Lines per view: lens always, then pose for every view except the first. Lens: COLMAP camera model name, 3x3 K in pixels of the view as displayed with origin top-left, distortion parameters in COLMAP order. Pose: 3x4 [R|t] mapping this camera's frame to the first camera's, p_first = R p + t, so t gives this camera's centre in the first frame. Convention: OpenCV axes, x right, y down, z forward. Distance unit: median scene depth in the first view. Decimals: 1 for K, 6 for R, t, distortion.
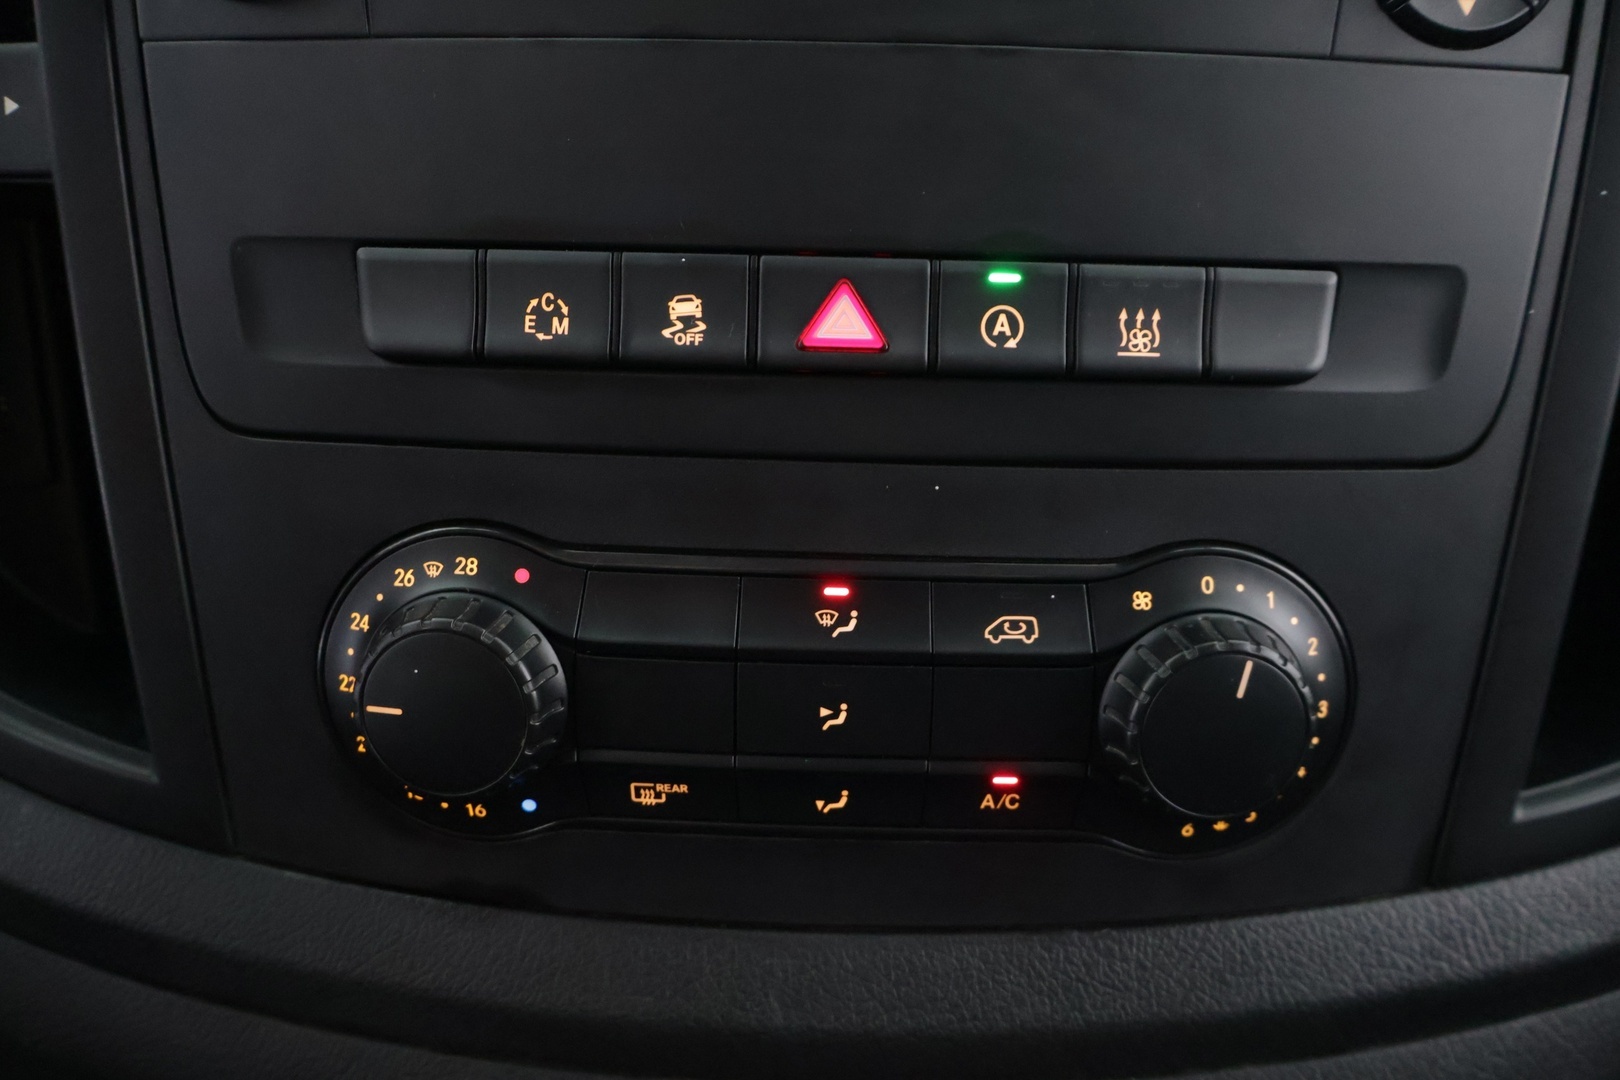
lens RADIAL K [[1358.2, 0, 810.0], [0, 1358.2, 540.0], [0, 0, 1]] dist [-0.016815, -0.001723]
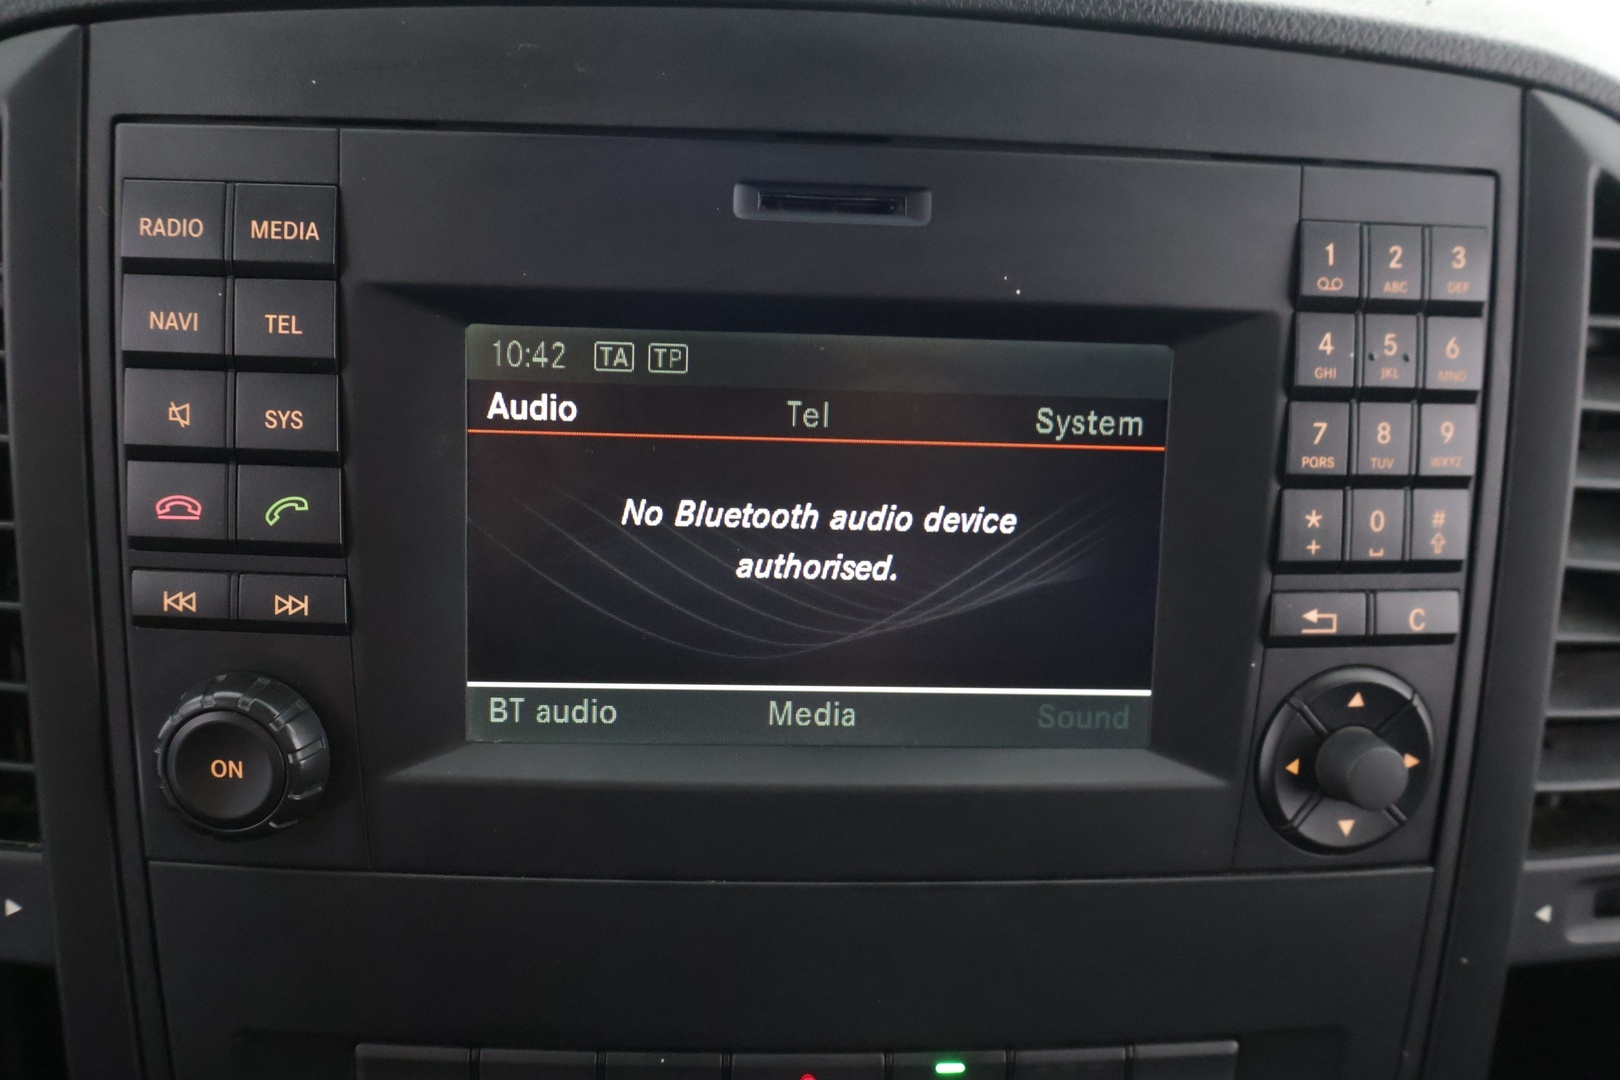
lens RADIAL K [[1631.3, 0, 810.0], [0, 1631.3, 540.0], [0, 0, 1]] dist [-0.015469, -0.021015]
pose [[0.994968, -0.003526, 0.100129, -0.104598], [0.005384, 0.999818, -0.018293, -0.601610], [-0.100047, 0.018740, 0.994806, -0.332644]]
